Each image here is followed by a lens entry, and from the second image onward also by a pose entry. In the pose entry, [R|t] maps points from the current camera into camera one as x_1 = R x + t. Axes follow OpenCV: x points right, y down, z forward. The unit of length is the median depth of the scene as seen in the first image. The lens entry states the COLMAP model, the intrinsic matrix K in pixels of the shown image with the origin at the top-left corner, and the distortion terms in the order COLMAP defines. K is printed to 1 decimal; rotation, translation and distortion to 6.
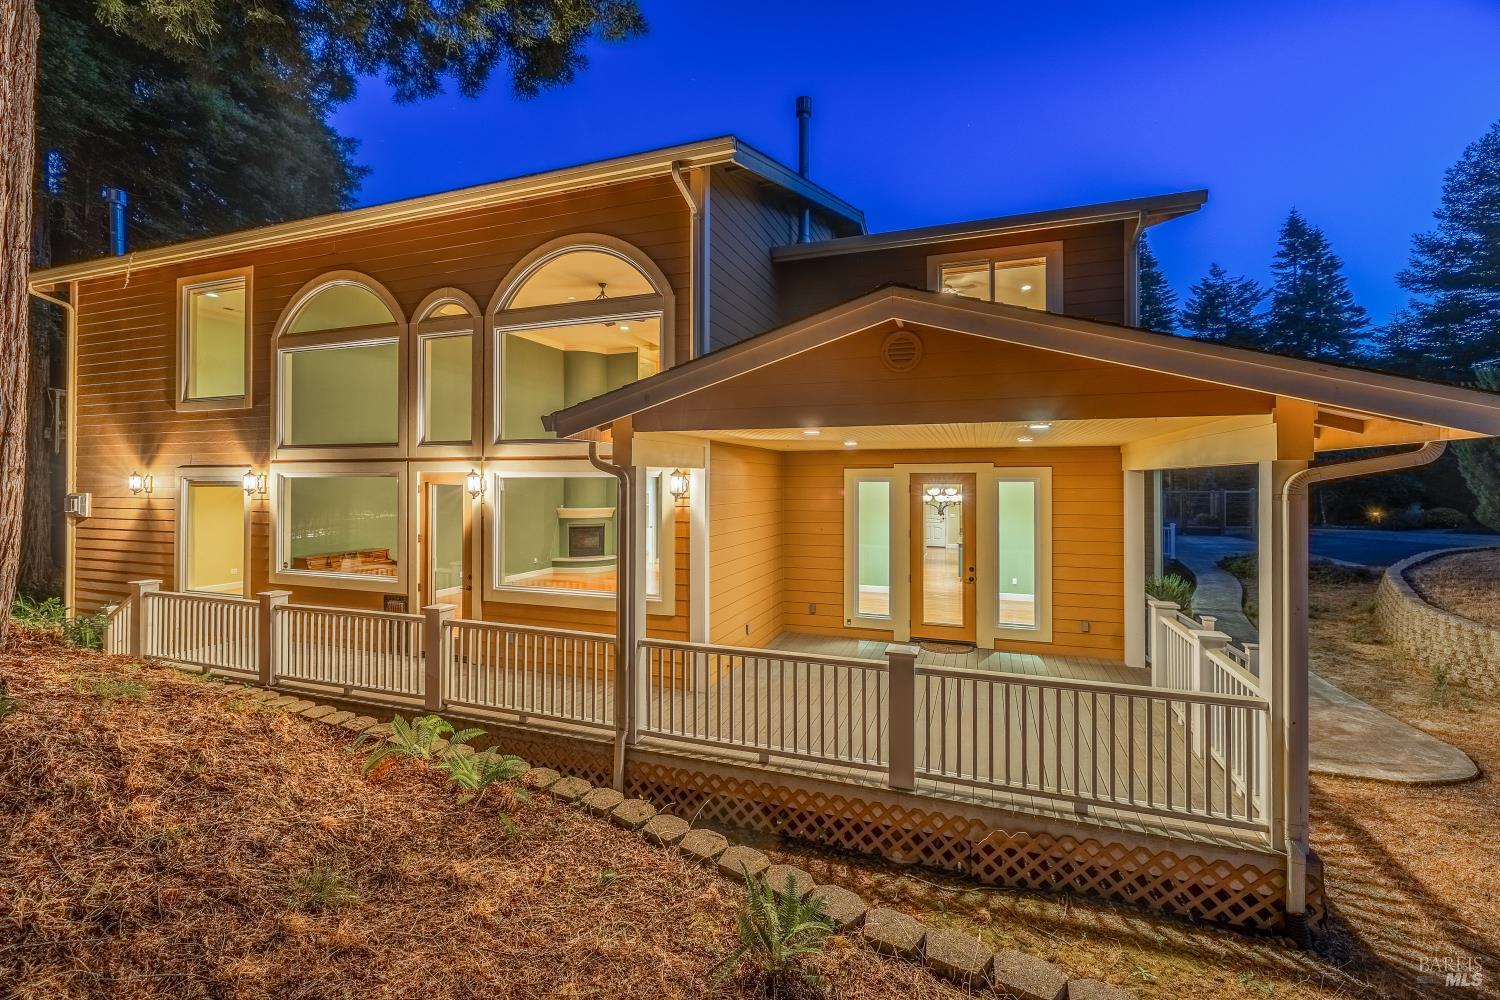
lens RADIAL K [[629.8, 0, 750.0], [0, 629.8, 500.0], [0, 0, 1]] dist [0.001454, 0.000066]
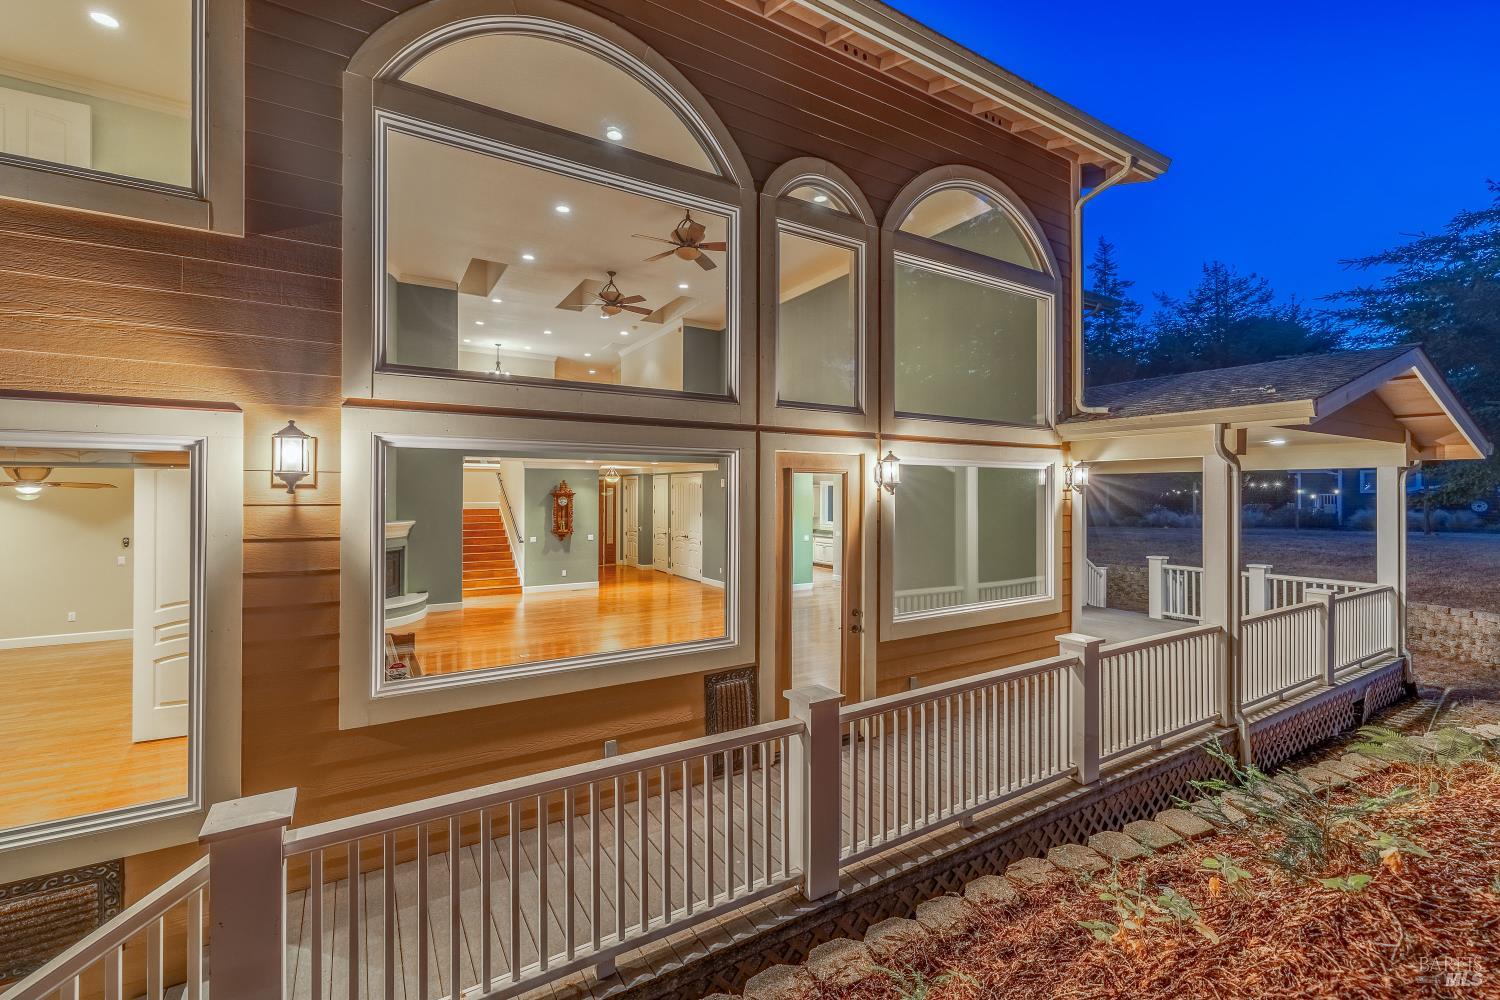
lens RADIAL K [[629.8, 0, 750.0], [0, 629.8, 500.0], [0, 0, 1]] dist [0.001454, 0.000066]
pose [[0.627267, -0.014321, 0.778673, -1.036846], [0.013987, 0.999877, 0.007123, -0.002747], [-0.778679, 0.006423, 0.627390, 0.671132]]
